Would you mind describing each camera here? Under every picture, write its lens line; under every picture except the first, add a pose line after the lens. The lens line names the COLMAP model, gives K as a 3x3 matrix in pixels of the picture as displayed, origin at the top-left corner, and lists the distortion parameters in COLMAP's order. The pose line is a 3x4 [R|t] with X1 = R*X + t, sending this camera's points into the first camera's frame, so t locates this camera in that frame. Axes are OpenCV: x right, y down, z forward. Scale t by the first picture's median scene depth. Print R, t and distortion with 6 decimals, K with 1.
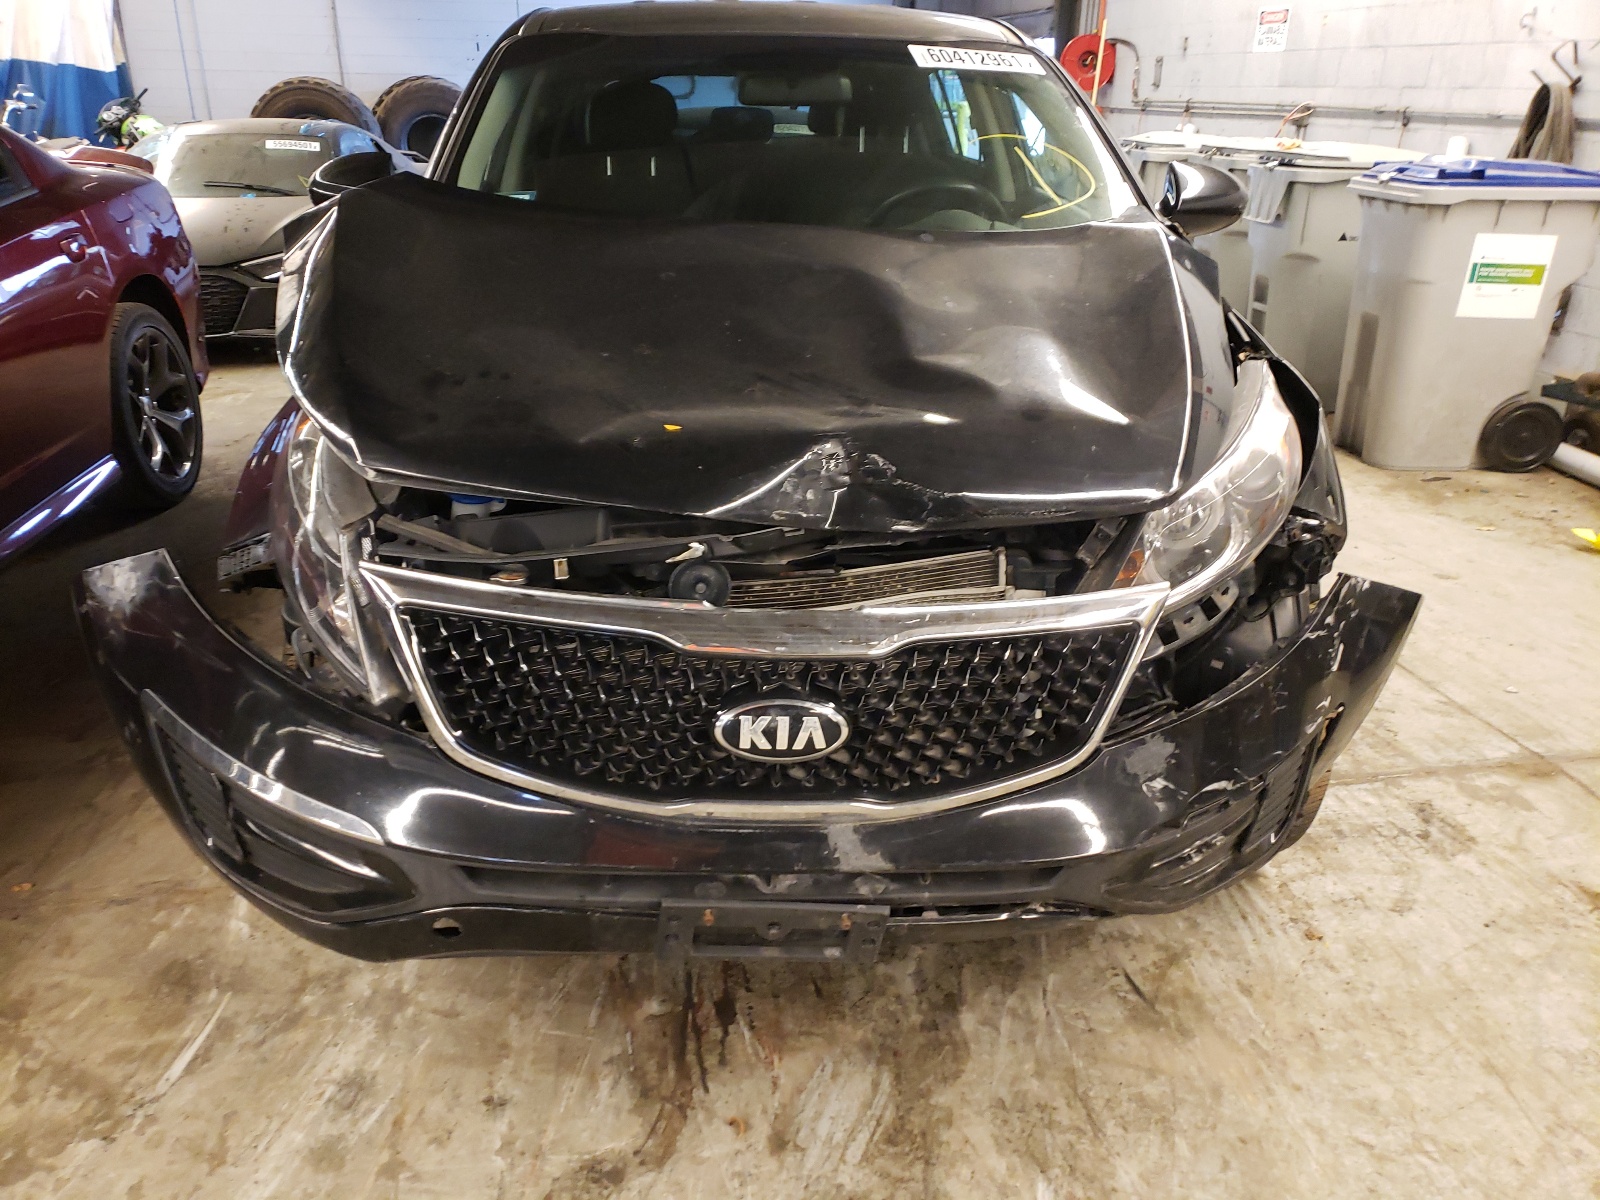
lens RADIAL K [[1198.4, 0, 796.9], [0, 1198.4, 593.5], [0, 0, 1]] dist [0.011143, 0.000394]
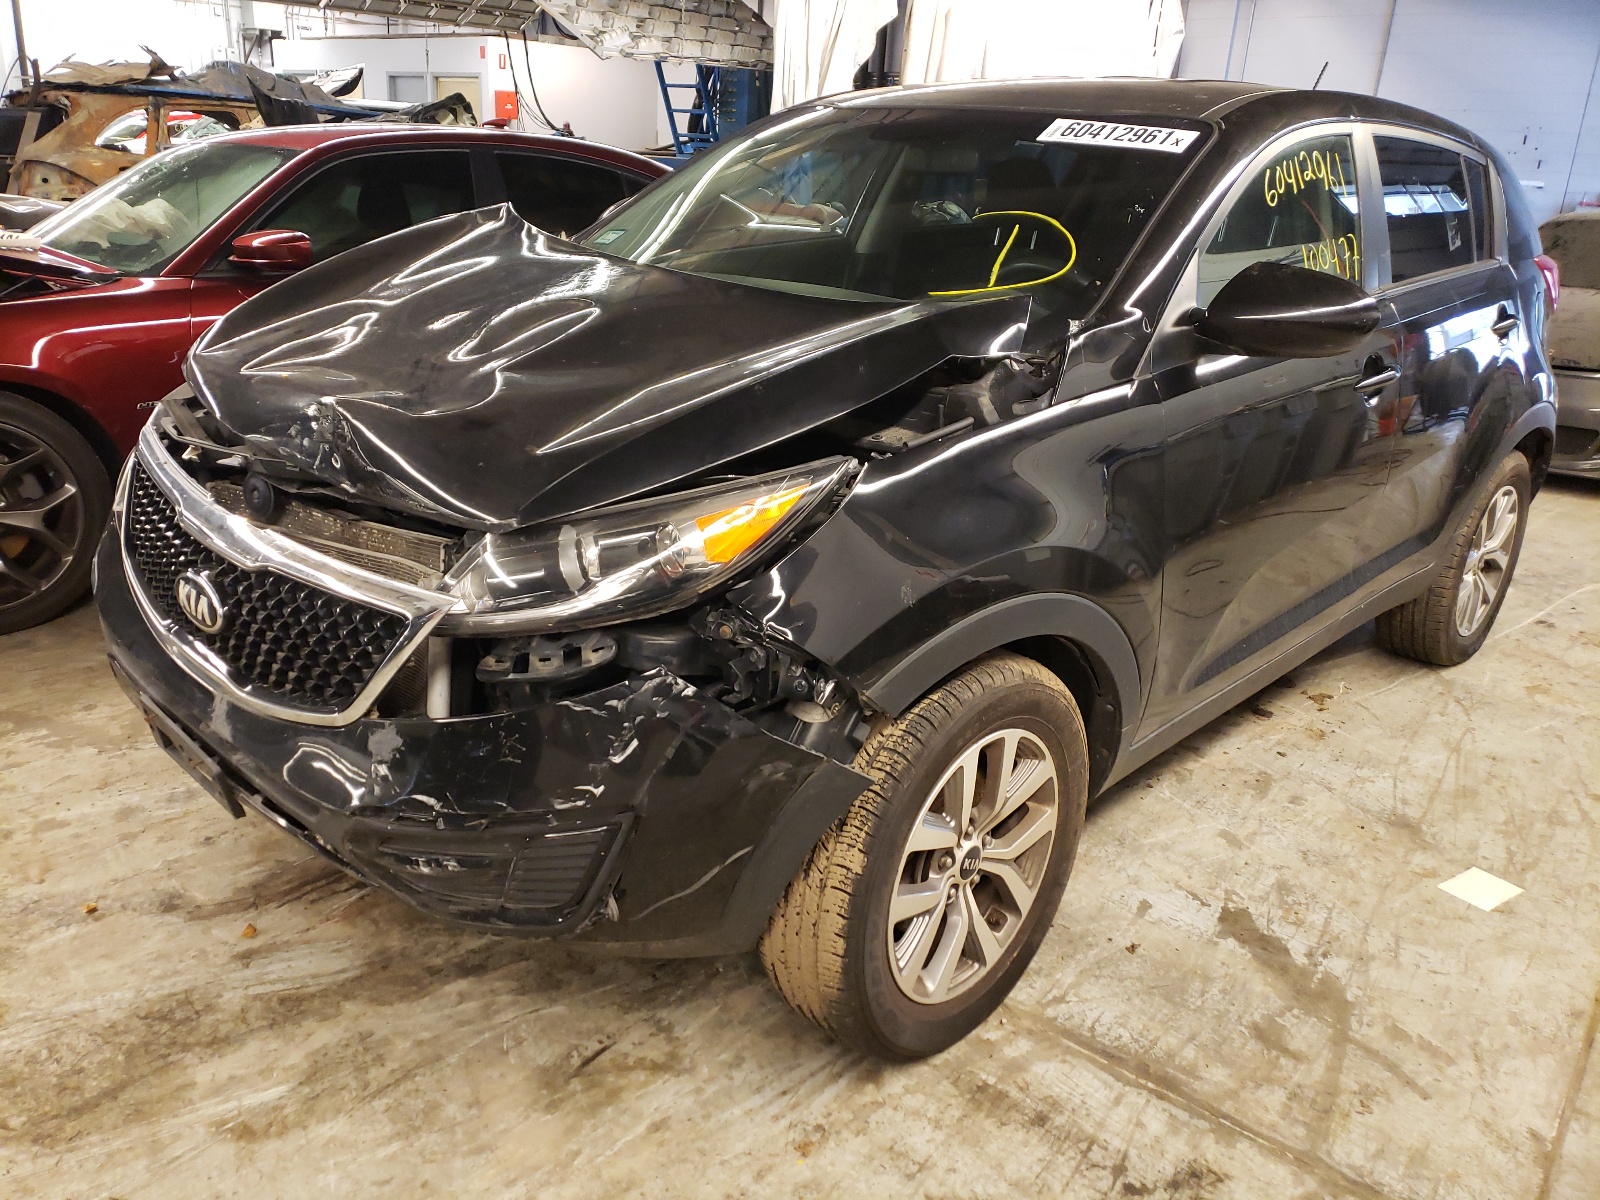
lens RADIAL K [[1198.4, 0, 796.3], [0, 1198.4, 603.9], [0, 0, 1]] dist [0.011143, 0.000394]
pose [[0.664172, 0.272117, -0.696296, 1.126163], [-0.322696, 0.944515, 0.061314, -0.146371], [0.674346, 0.183968, 0.715132, 0.423468]]
